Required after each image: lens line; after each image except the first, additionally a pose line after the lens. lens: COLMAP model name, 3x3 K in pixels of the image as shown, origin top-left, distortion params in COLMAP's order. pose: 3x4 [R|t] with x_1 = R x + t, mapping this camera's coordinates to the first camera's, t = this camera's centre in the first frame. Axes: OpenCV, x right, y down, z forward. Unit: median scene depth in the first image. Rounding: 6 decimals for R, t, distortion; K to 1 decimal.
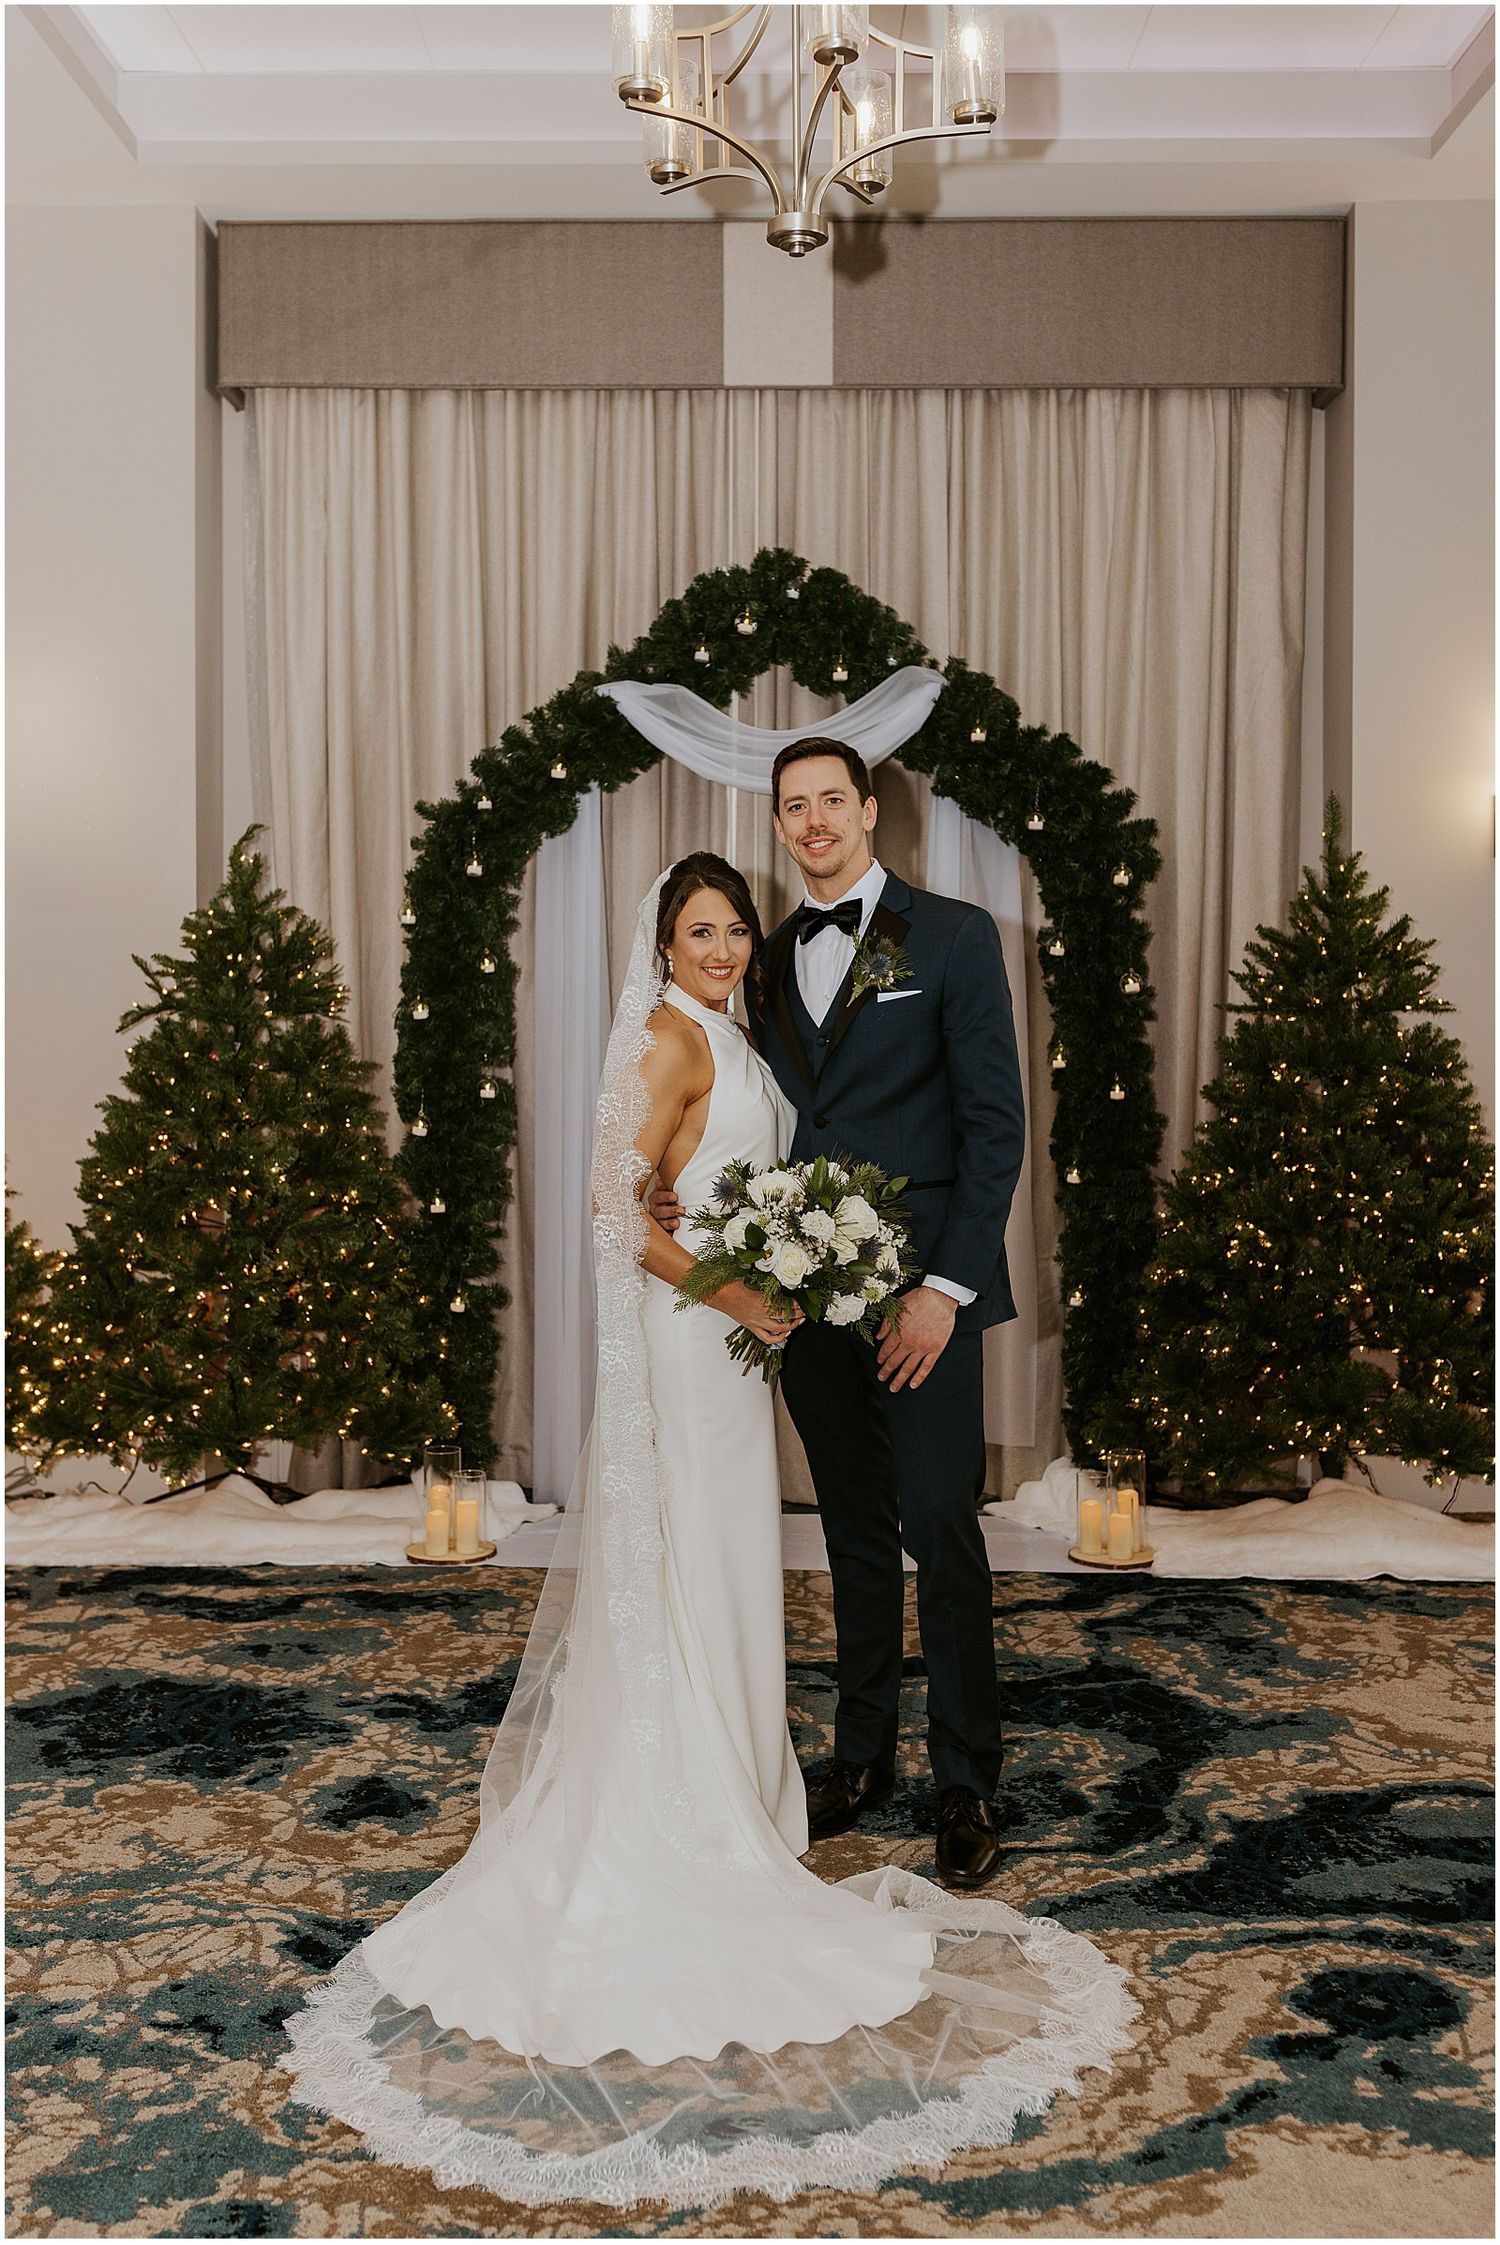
lens RADIAL K [[2149.0, 0, 650.4], [0, 2149.0, 1129.3], [0, 0, 1]] dist [0.005966, 0.001347]
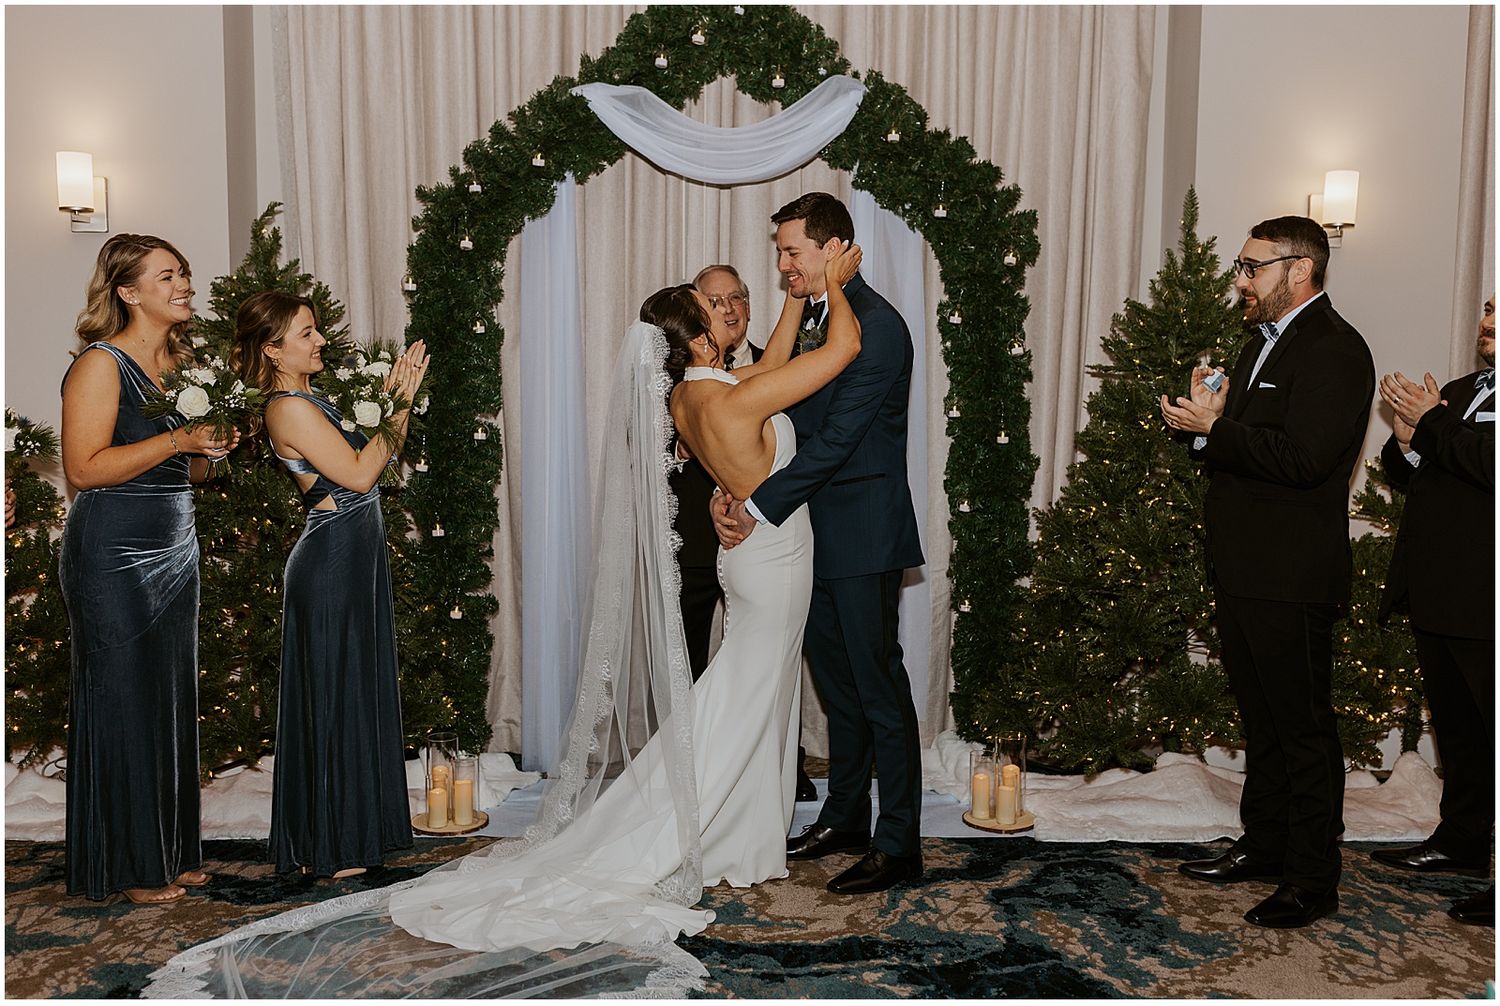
lens RADIAL K [[1435.8, 0, 734.0], [0, 1435.8, 545.1], [0, 0, 1]] dist [0.005966, 0.001347]
pose [[0.996465, -0.001813, 0.083986, -0.002668], [-0.003596, 0.997930, 0.064206, -0.008188], [-0.083928, -0.064281, 0.994396, 0.200355]]
